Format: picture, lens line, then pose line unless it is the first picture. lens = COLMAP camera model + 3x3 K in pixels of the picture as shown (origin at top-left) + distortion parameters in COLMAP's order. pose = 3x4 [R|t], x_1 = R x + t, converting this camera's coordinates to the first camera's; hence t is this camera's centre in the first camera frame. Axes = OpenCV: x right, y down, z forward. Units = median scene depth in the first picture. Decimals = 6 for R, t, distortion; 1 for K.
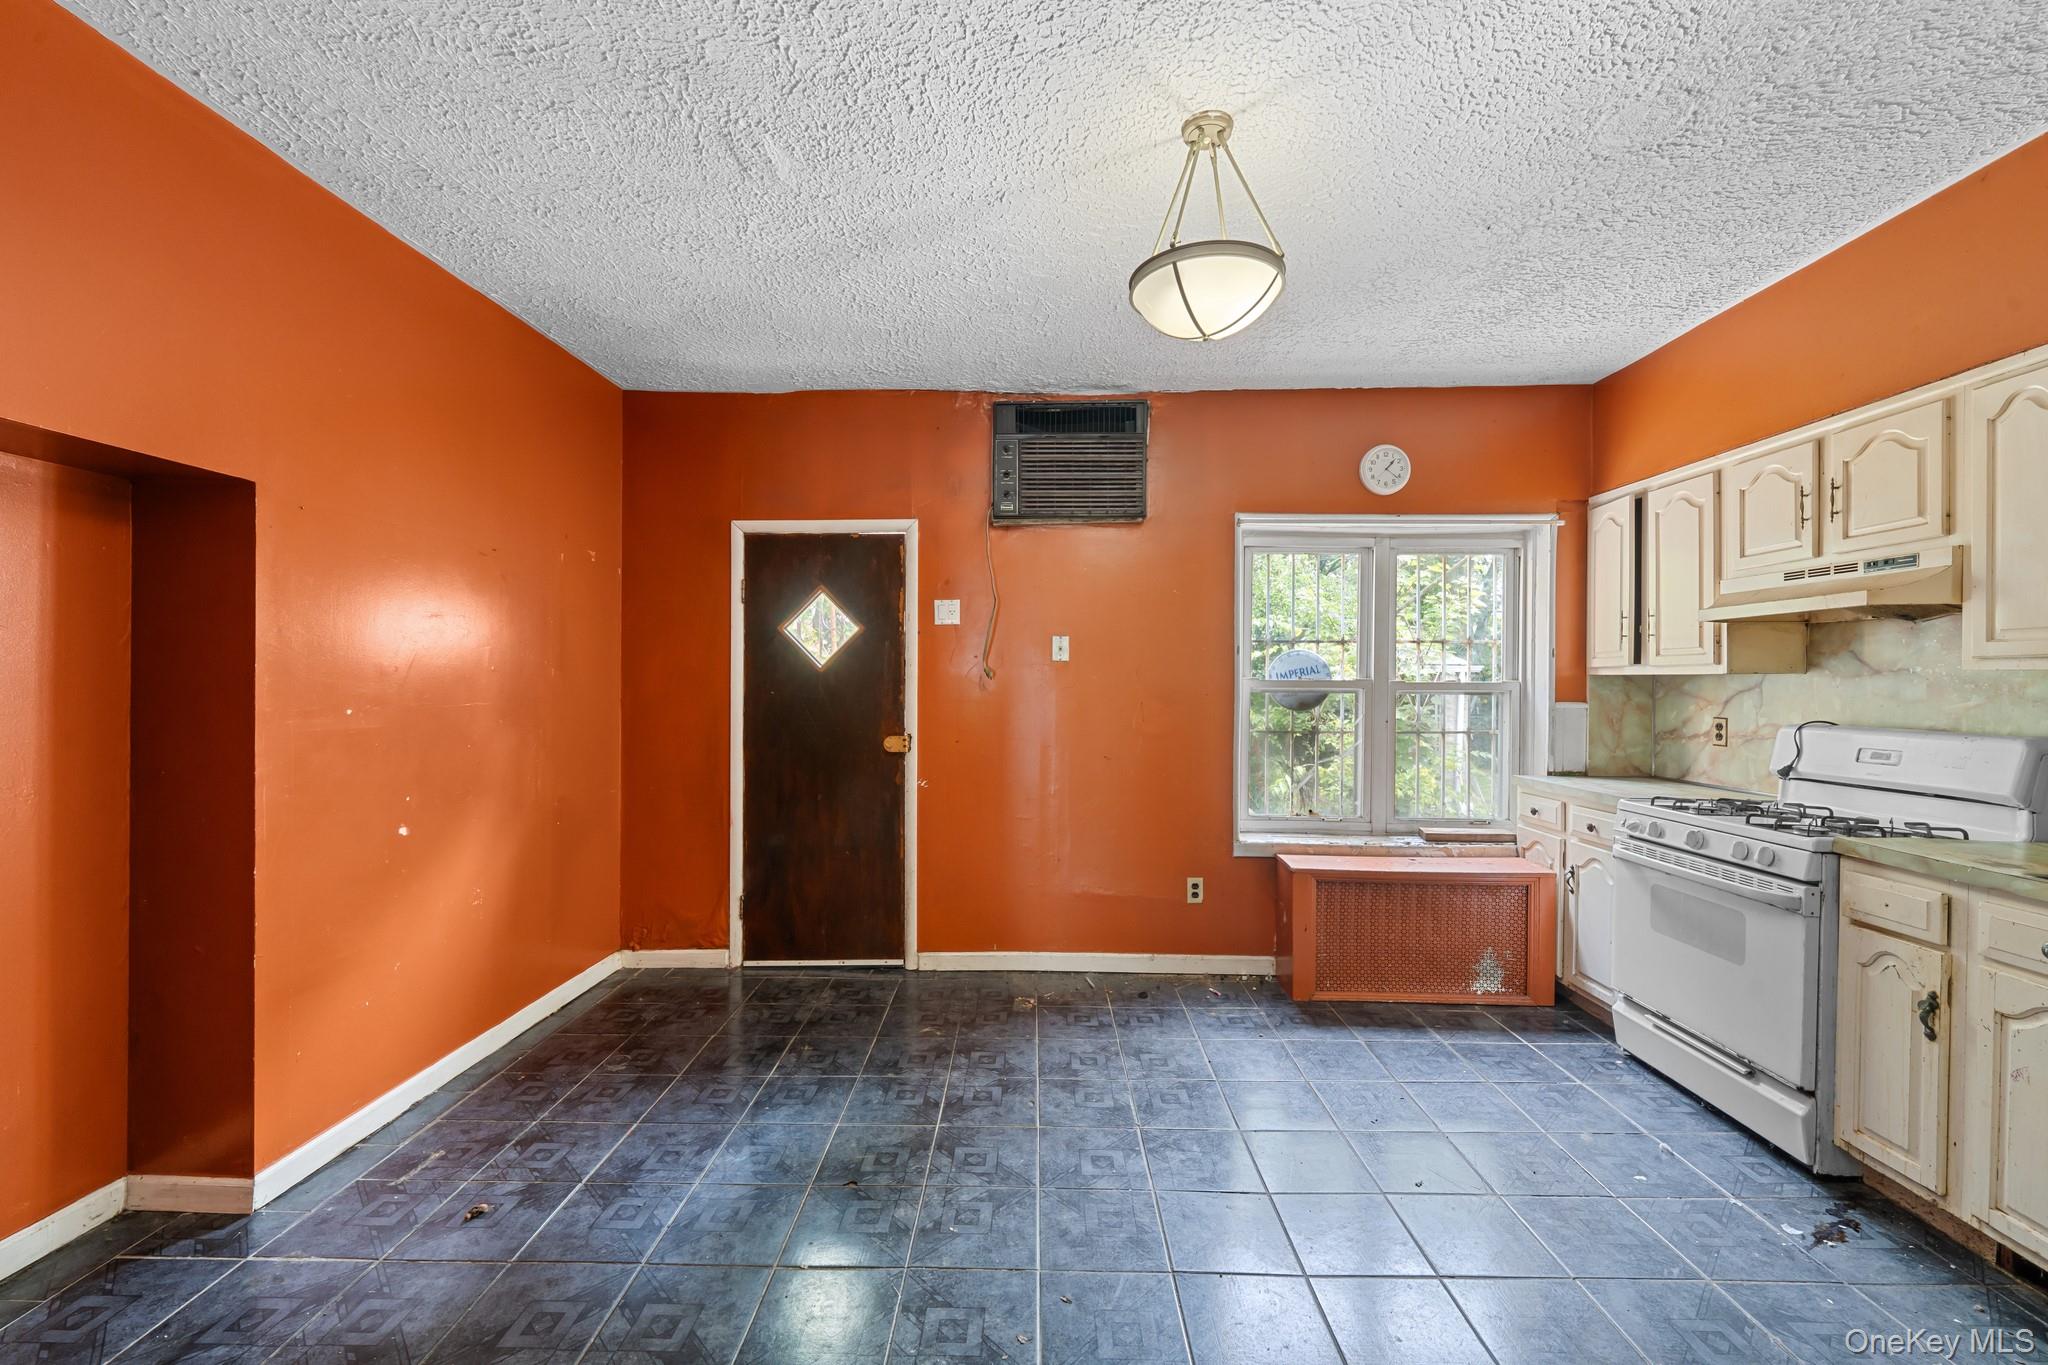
lens RADIAL K [[820.4, 0, 1024.0], [0, 820.4, 682.5], [0, 0, 1]] dist [-0.001878, -0.000104]
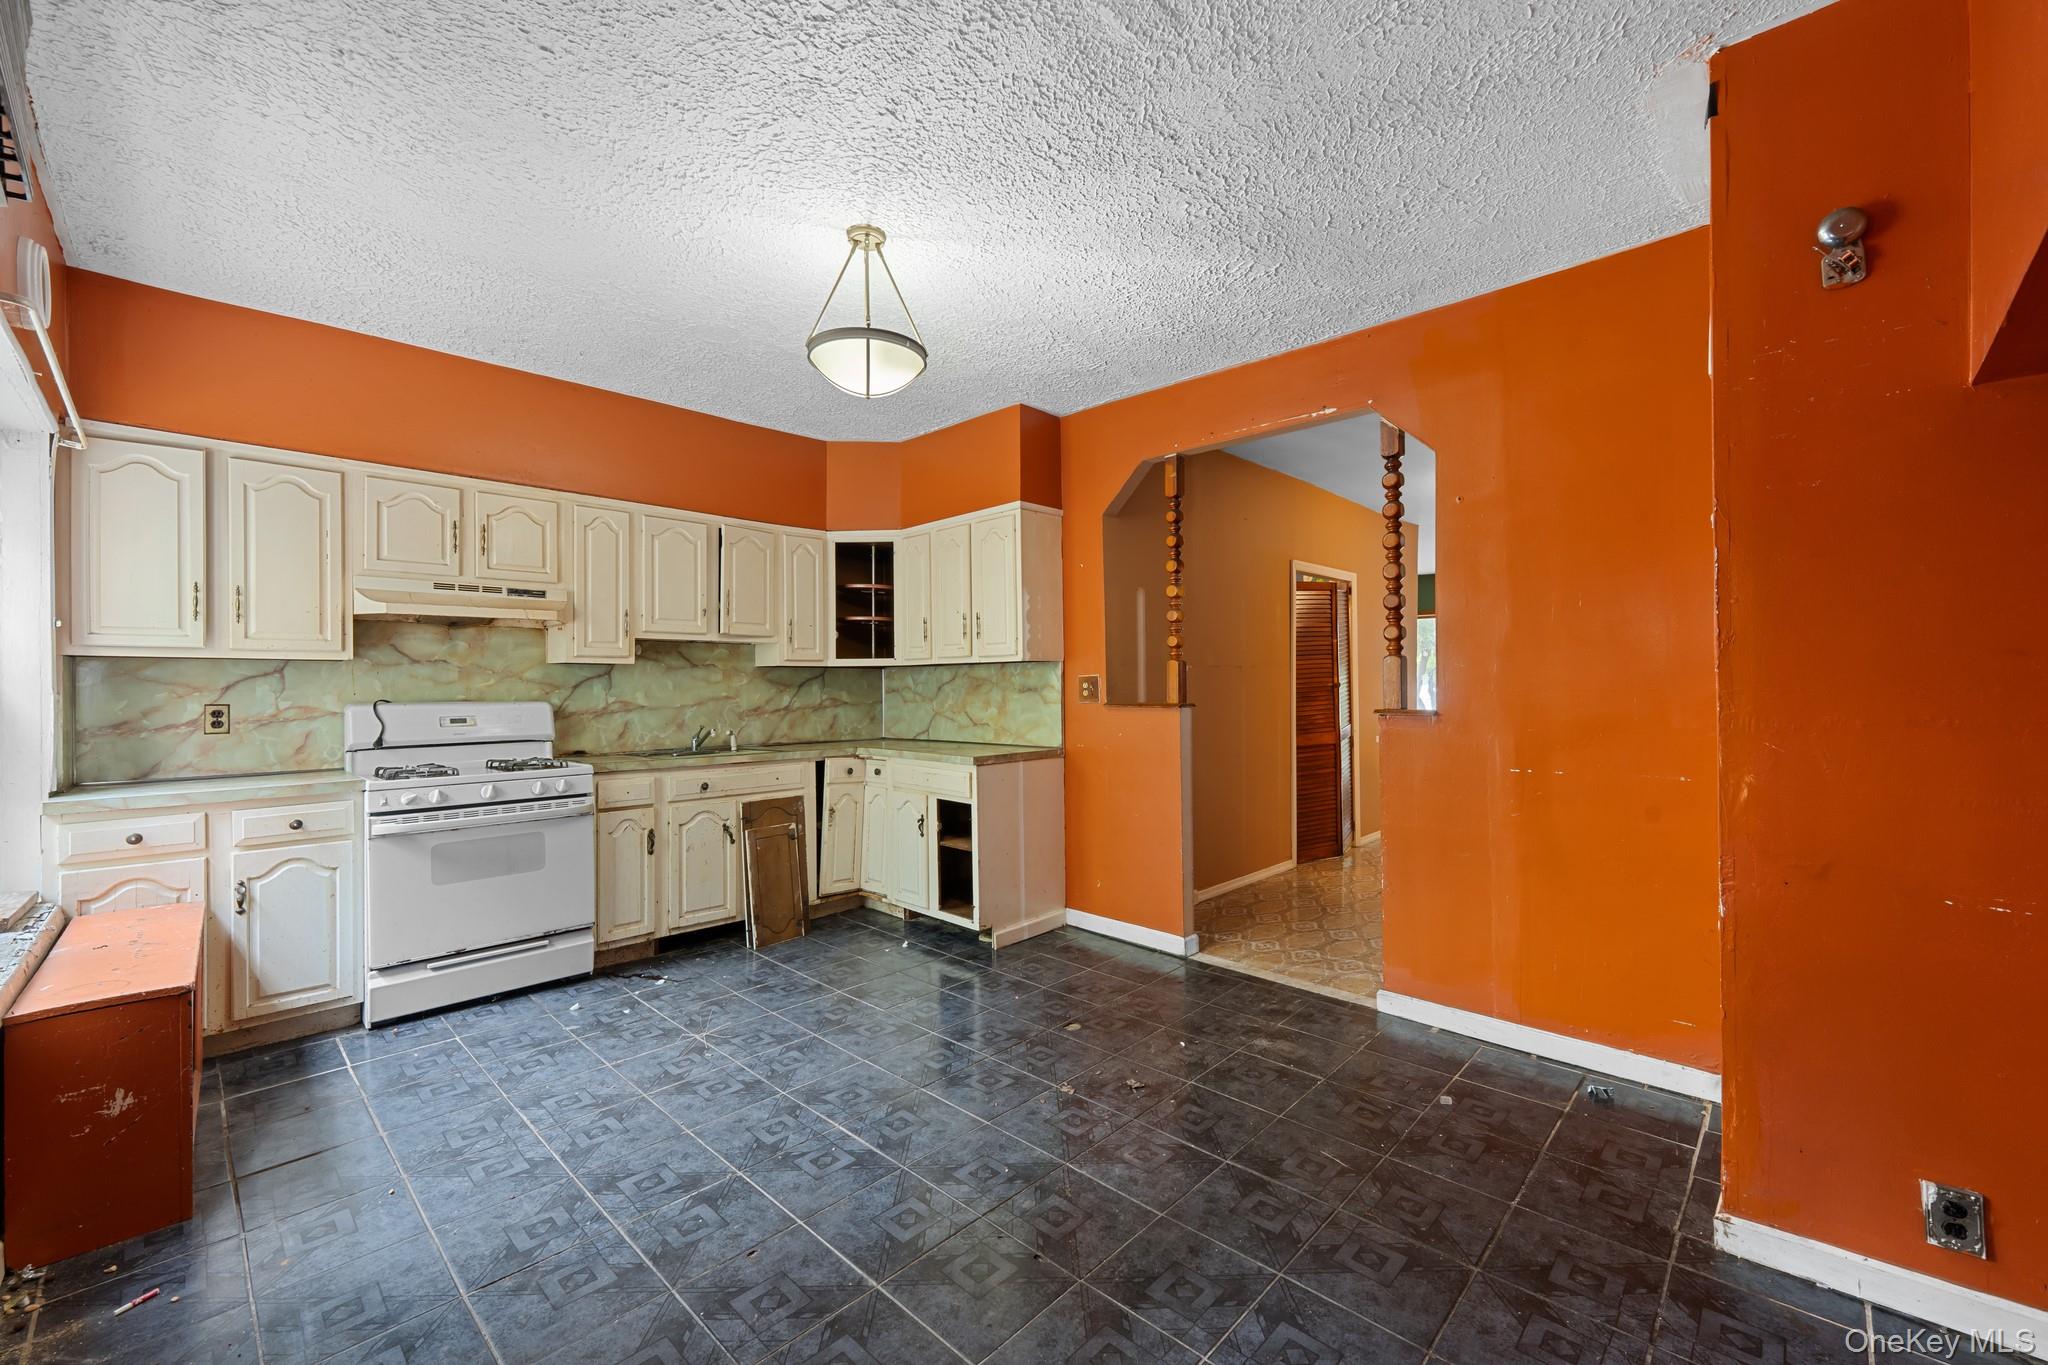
lens RADIAL K [[833.4, 0, 1024.0], [0, 833.4, 682.5], [0, 0, 1]] dist [0.000153, -0.000409]
pose [[-0.730861, 0.001189, 0.682525, -0.620345], [0.001852, 0.999998, 0.000241, 0.022902], [-0.682524, 0.001440, -0.730862, 1.303159]]
